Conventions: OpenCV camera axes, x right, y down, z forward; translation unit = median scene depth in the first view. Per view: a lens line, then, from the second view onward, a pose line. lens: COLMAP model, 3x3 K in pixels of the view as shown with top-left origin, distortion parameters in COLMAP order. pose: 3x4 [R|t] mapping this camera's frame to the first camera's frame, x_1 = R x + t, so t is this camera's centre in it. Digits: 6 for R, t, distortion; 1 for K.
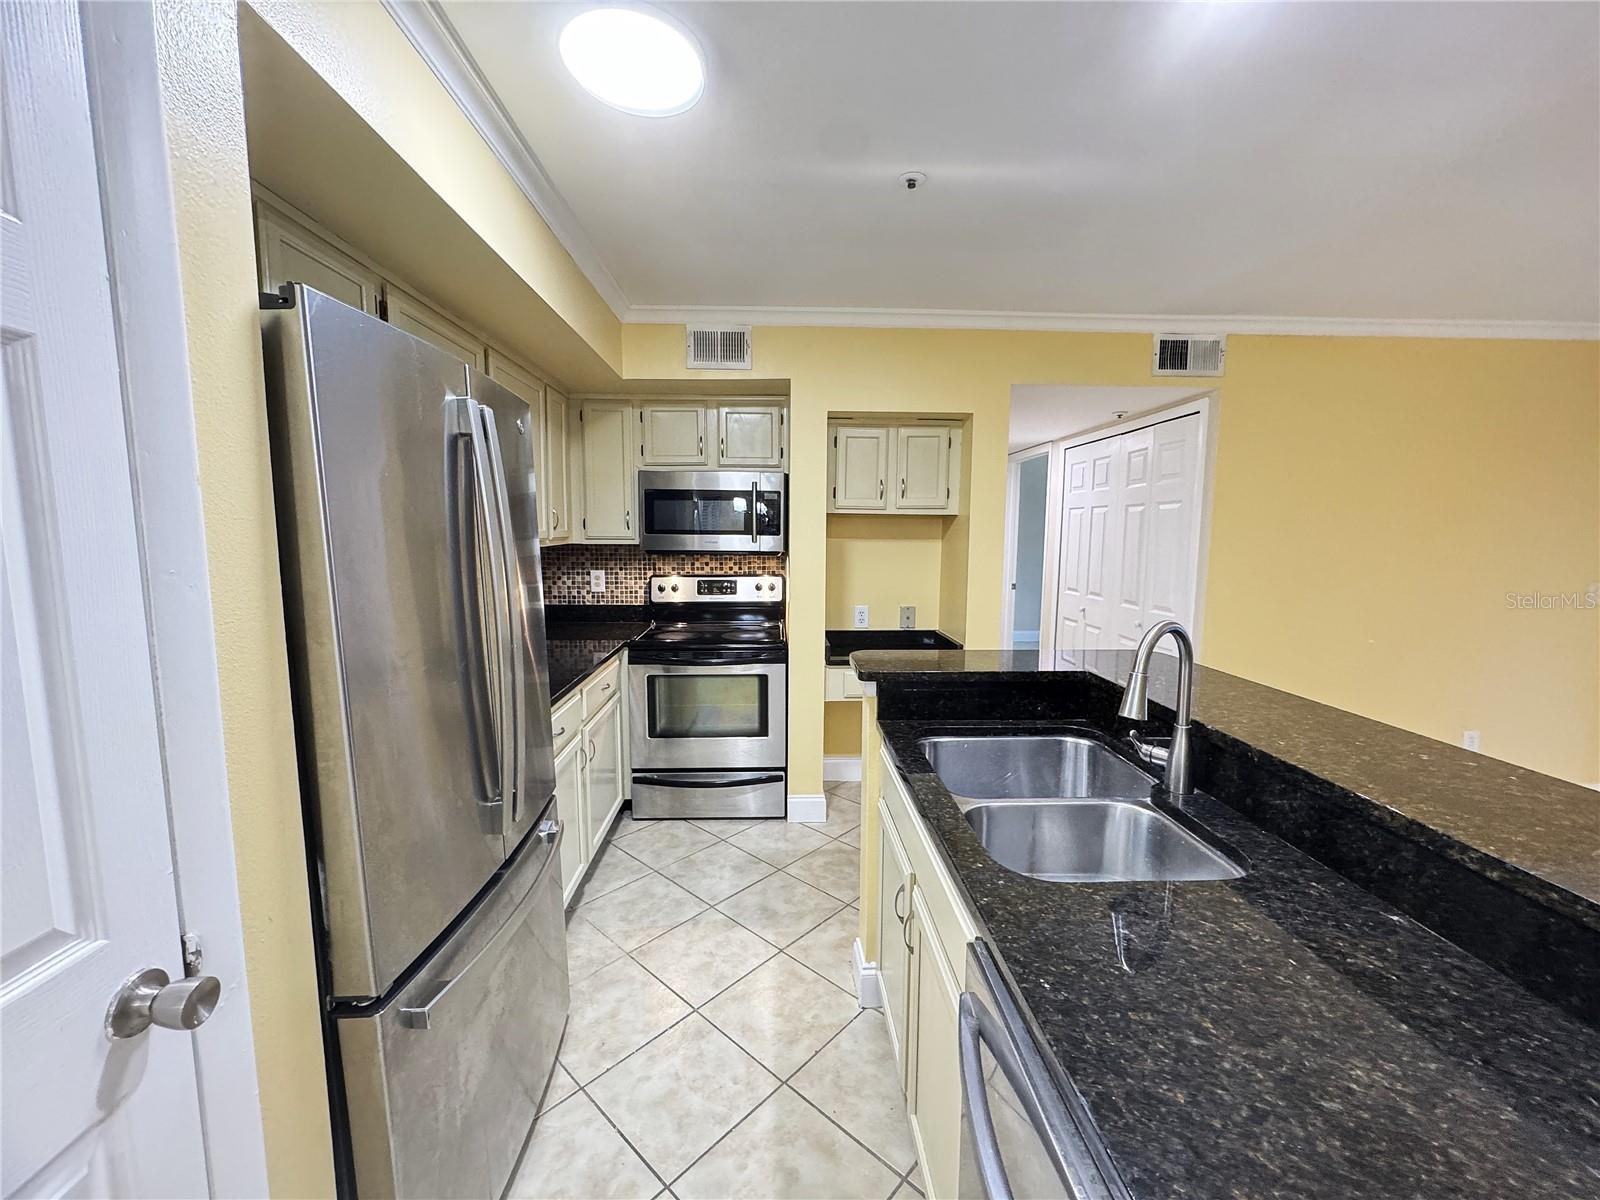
lens RADIAL K [[638.3, 0, 800.0], [0, 638.3, 600.0], [0, 0, 1]] dist [-0.000690, 0.000075]
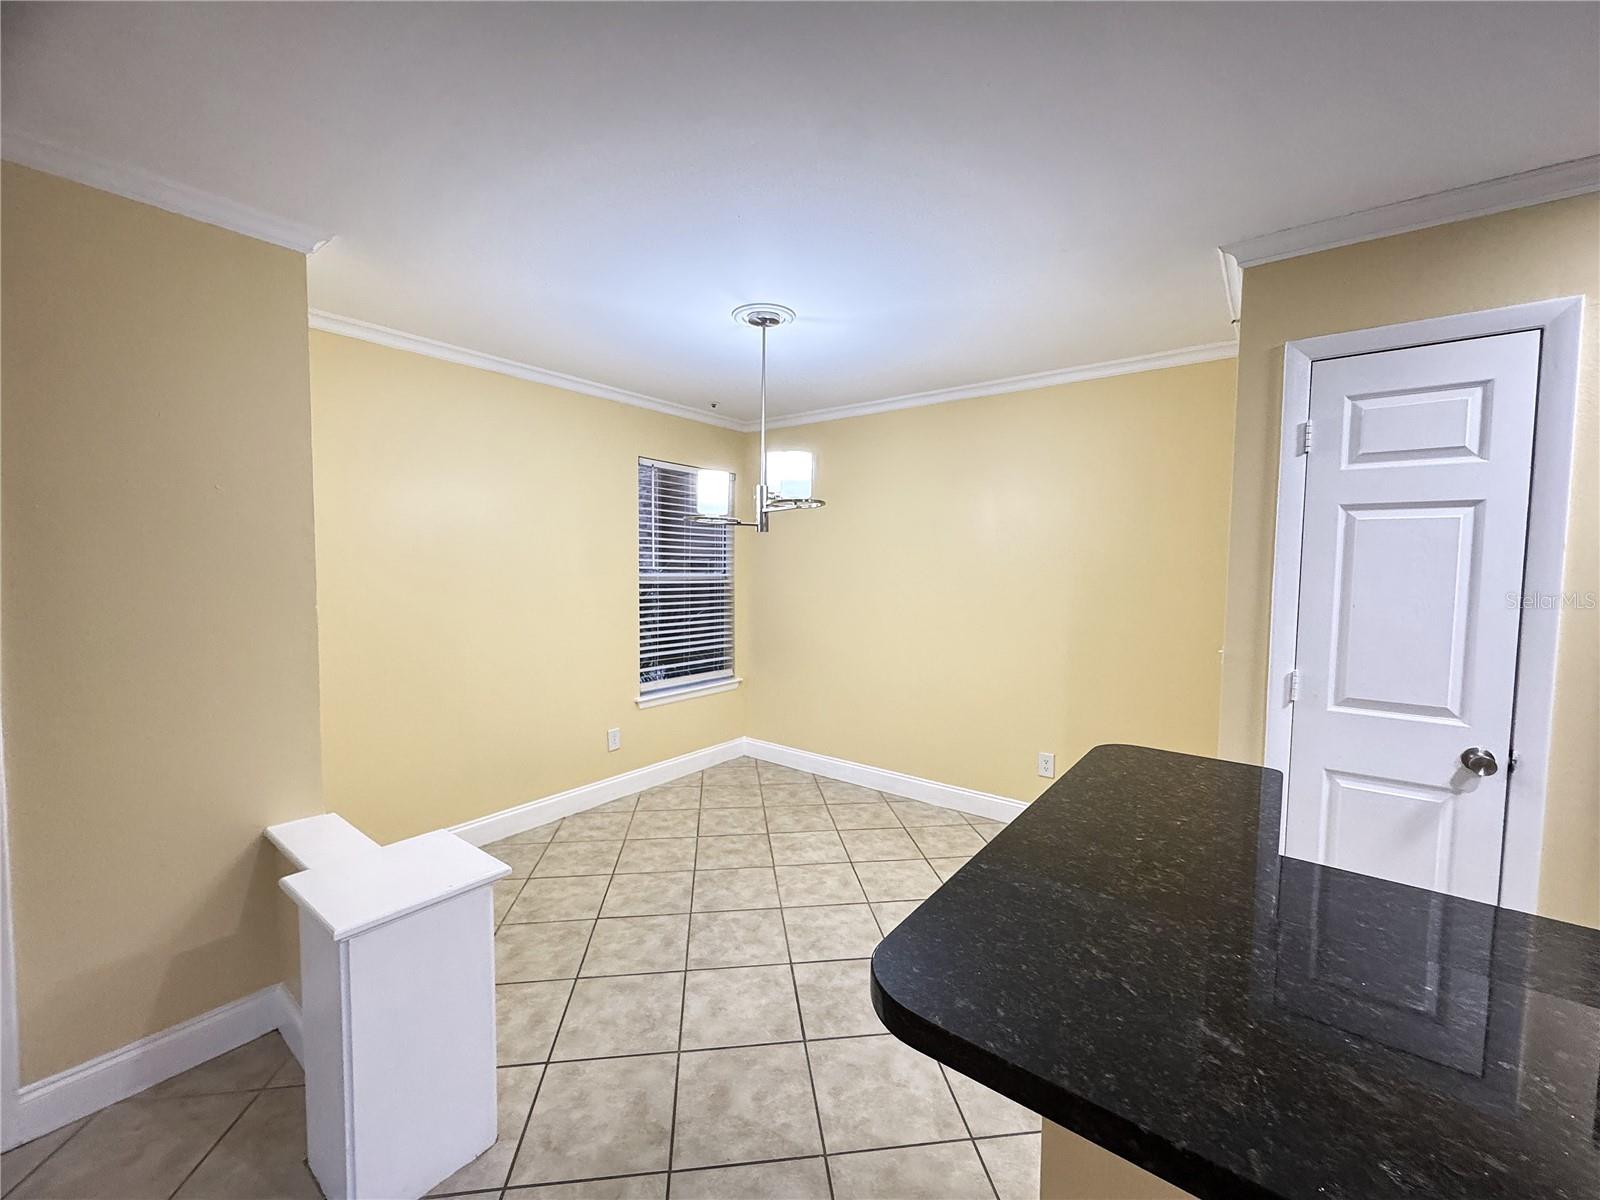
lens RADIAL K [[636.8, 0, 800.0], [0, 636.8, 600.0], [0, 0, 1]] dist [-0.002644, -0.000020]
pose [[-0.645097, 0.032481, -0.763410, 0.522642], [-0.098649, 0.987194, 0.125363, -0.005281], [0.757706, 0.156181, -0.633632, 0.099694]]
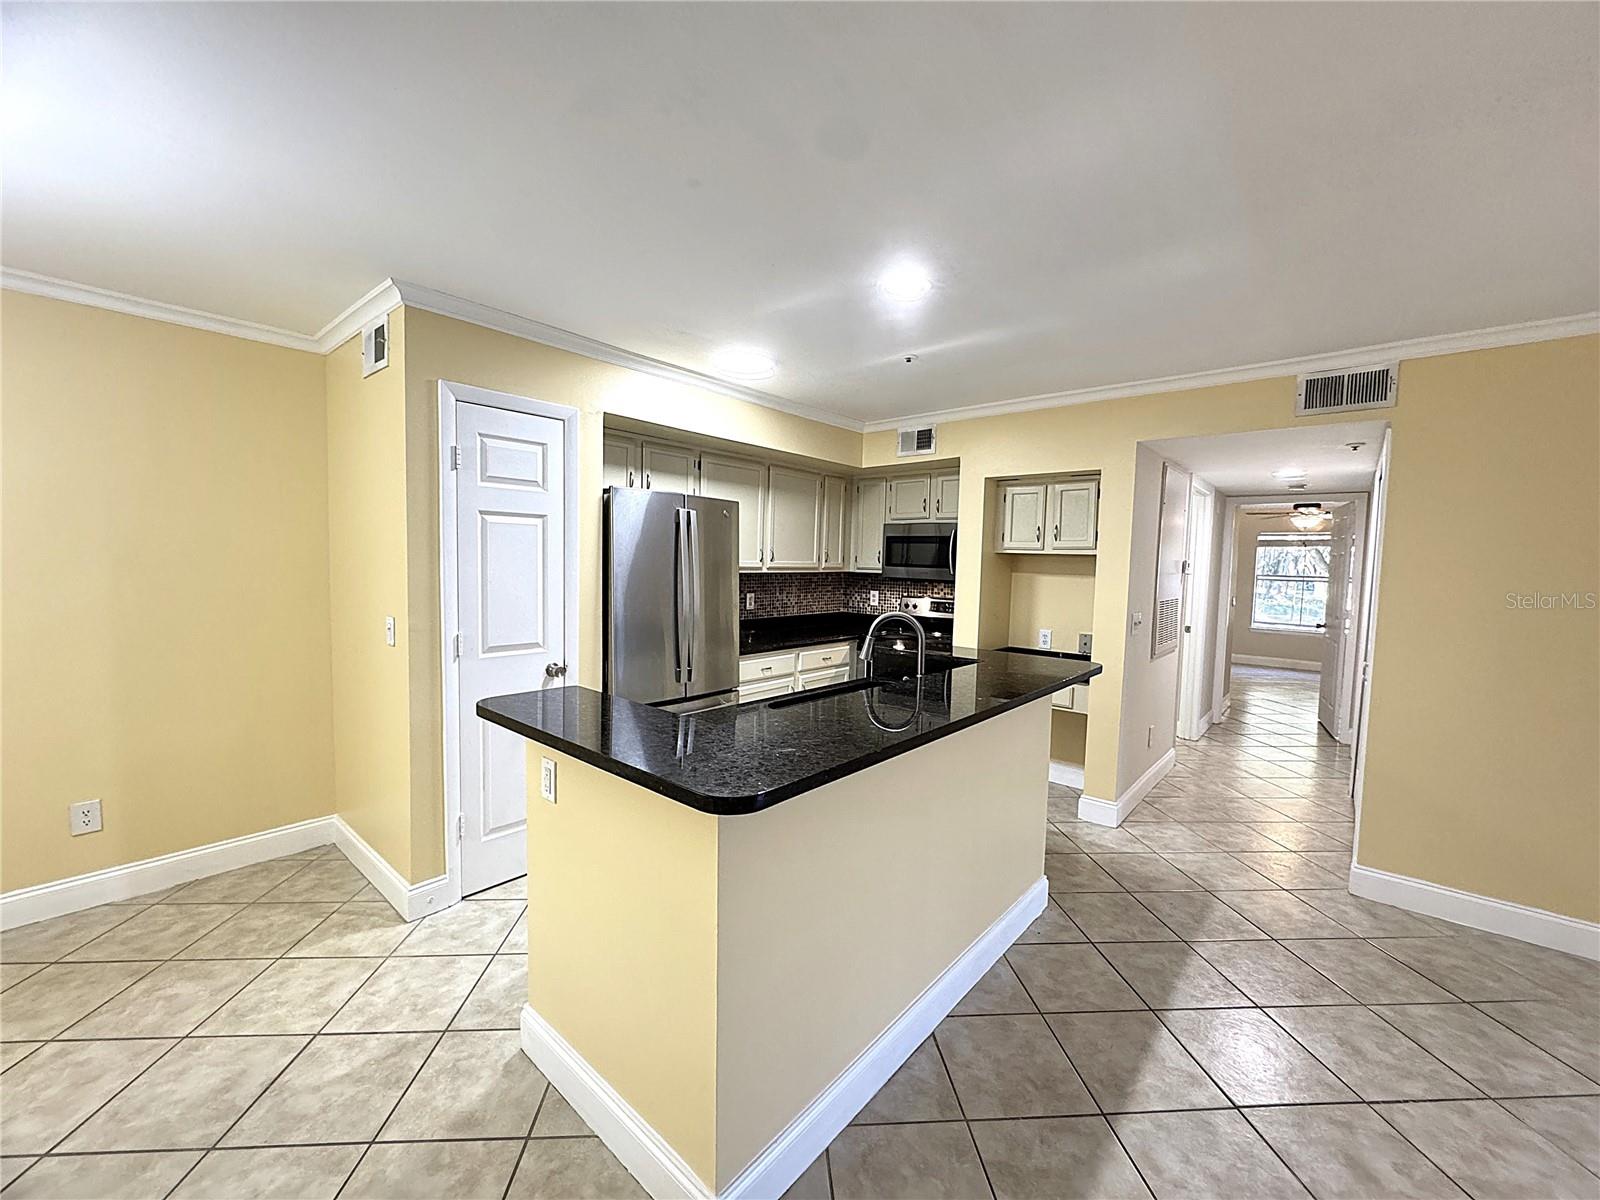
lens RADIAL K [[638.3, 0, 800.0], [0, 638.3, 600.0], [0, 0, 1]] dist [-0.000690, 0.000075]
pose [[0.727961, 0.054421, -0.683455, 0.615883], [-0.094868, 0.995251, -0.021797, 0.024649], [0.679023, 0.080705, 0.729667, -0.202163]]
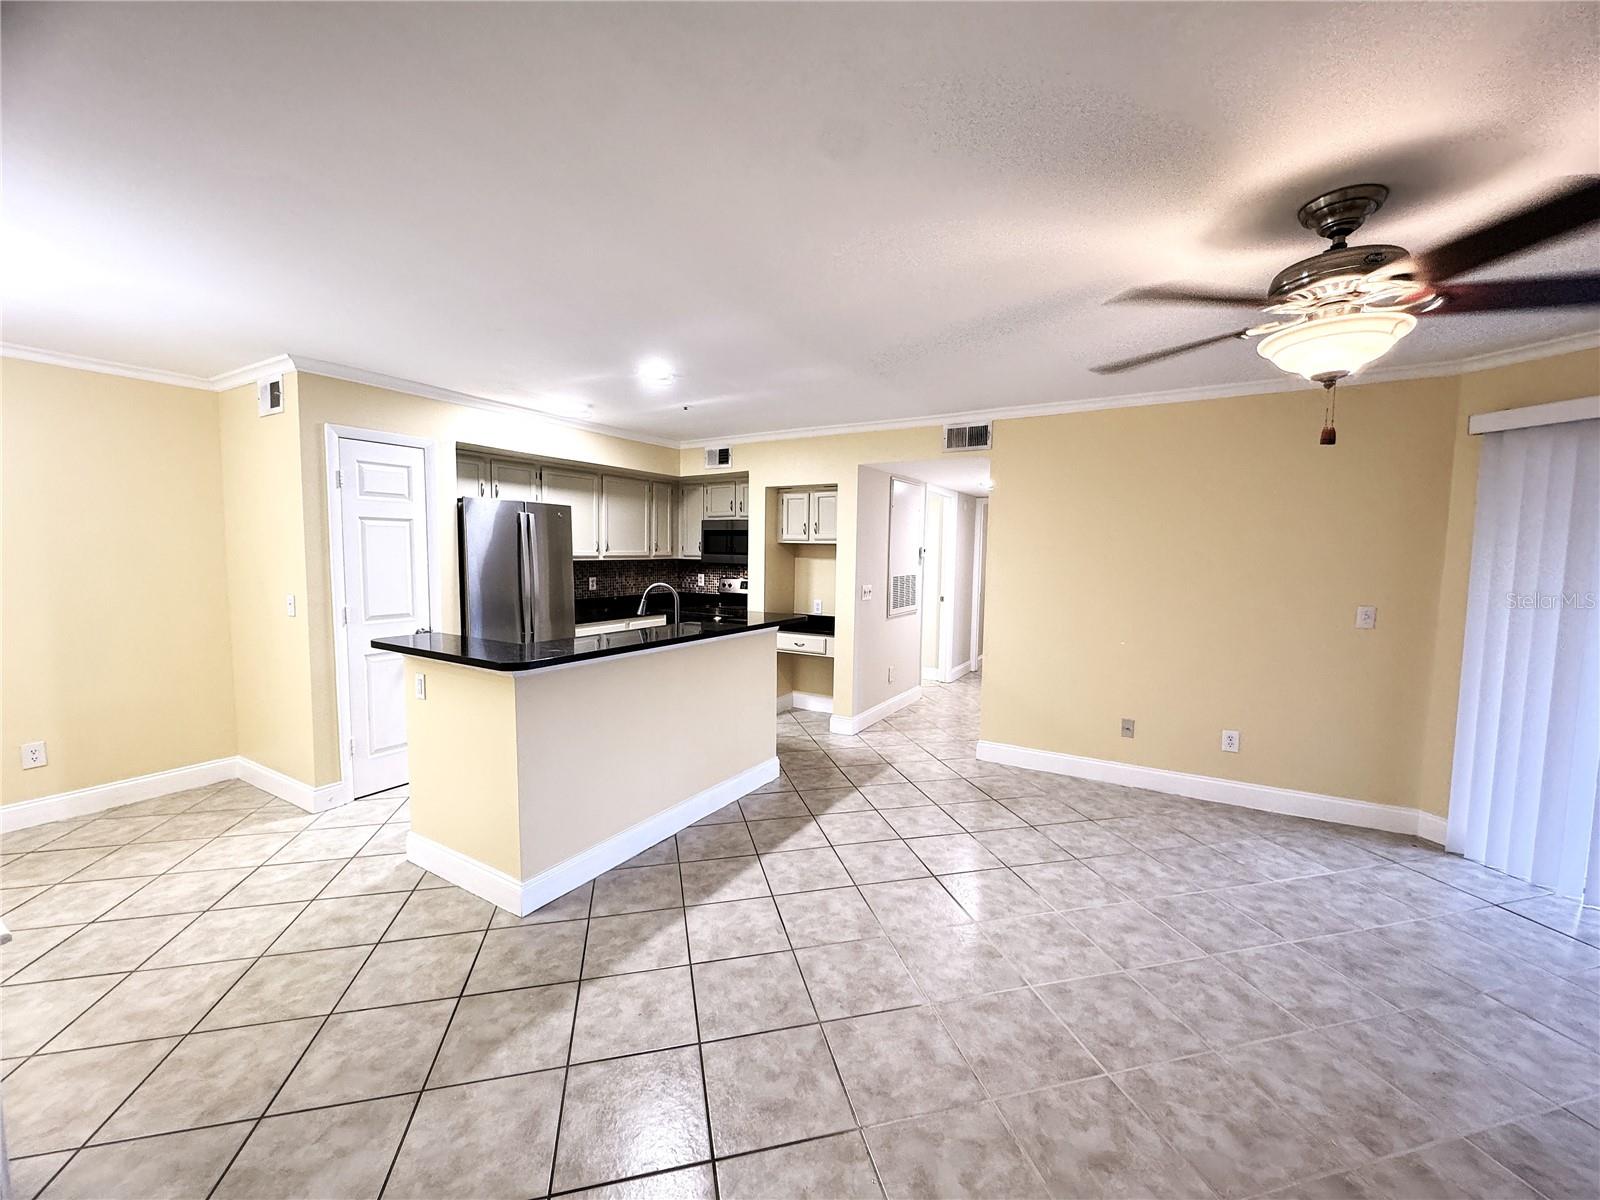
lens RADIAL K [[638.3, 0, 800.0], [0, 638.3, 600.0], [0, 0, 1]] dist [-0.000690, 0.000075]
pose [[0.833425, 0.047933, -0.550549, 1.008668], [-0.069112, 0.997450, -0.017780, 0.043711], [0.548294, 0.052868, 0.834613, -0.390532]]
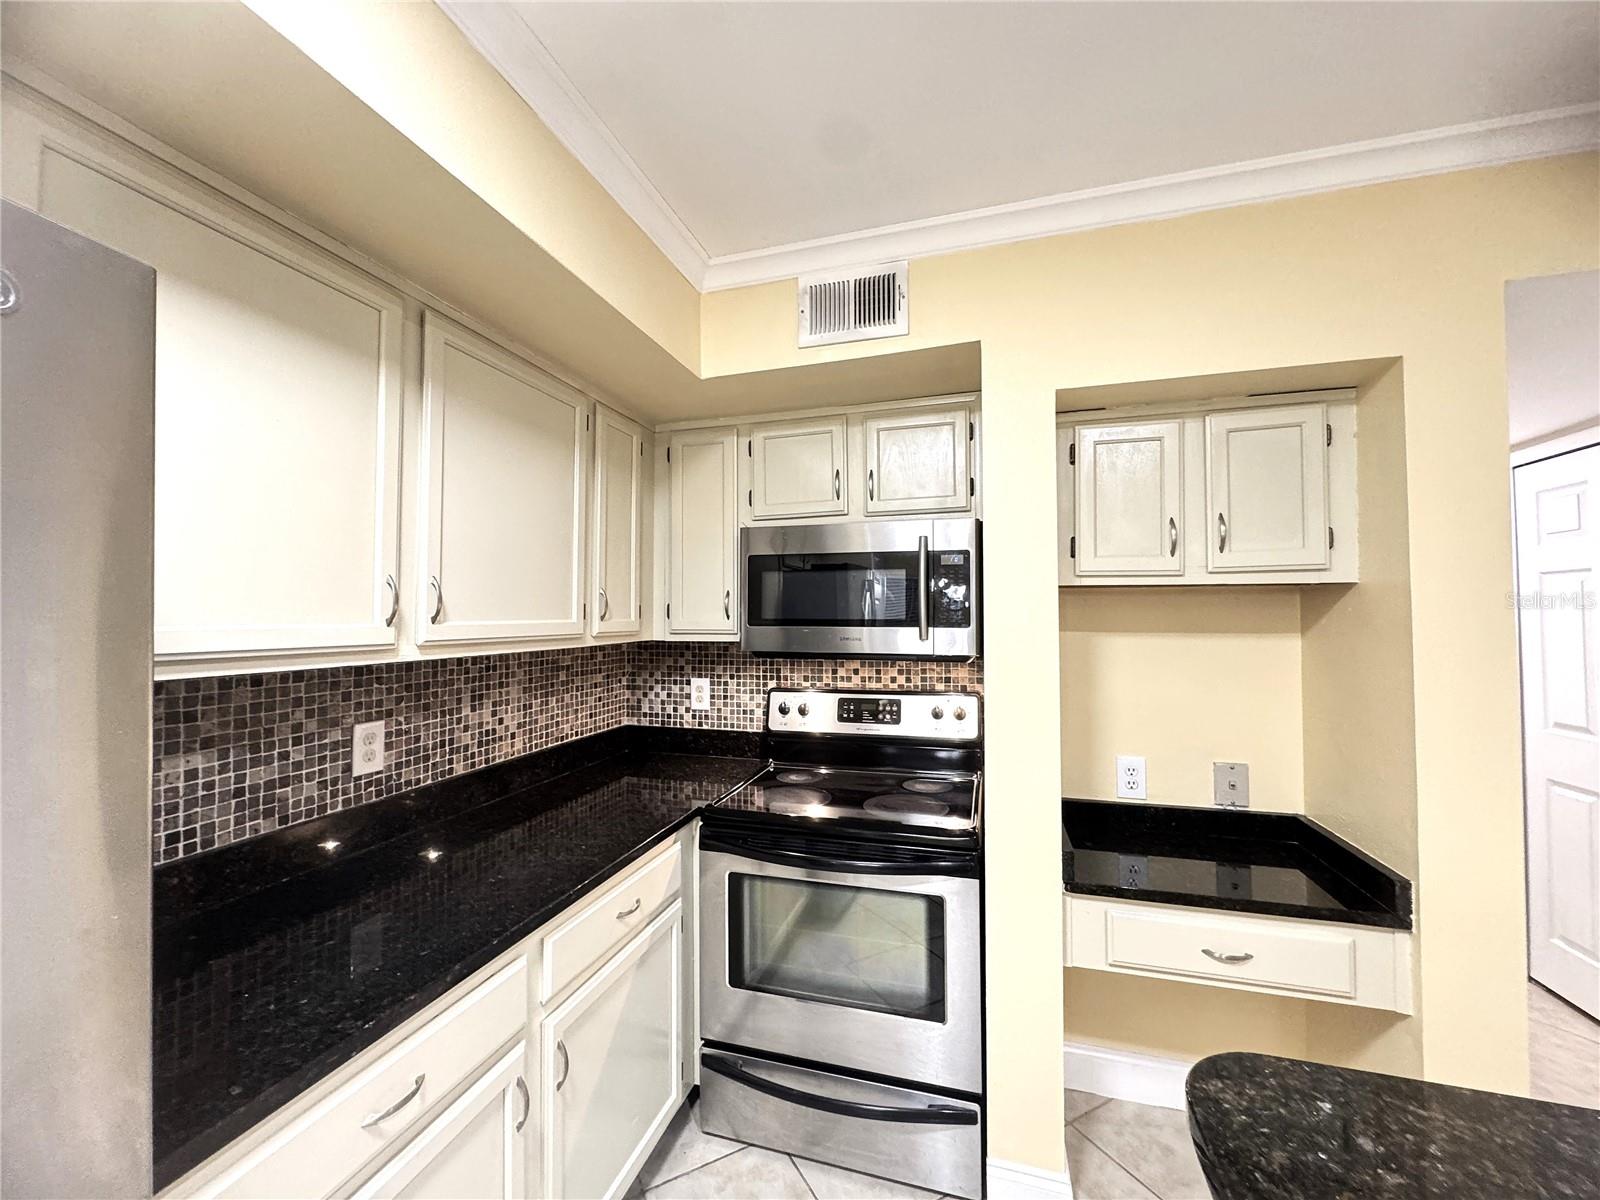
lens RADIAL K [[638.3, 0, 800.0], [0, 638.3, 600.0], [0, 0, 1]] dist [-0.000690, 0.000075]
pose [[0.945778, -0.017615, -0.324336, 0.010252], [-0.027171, 0.990738, -0.133041, -0.045535], [0.323675, 0.134639, 0.936540, 0.414902]]
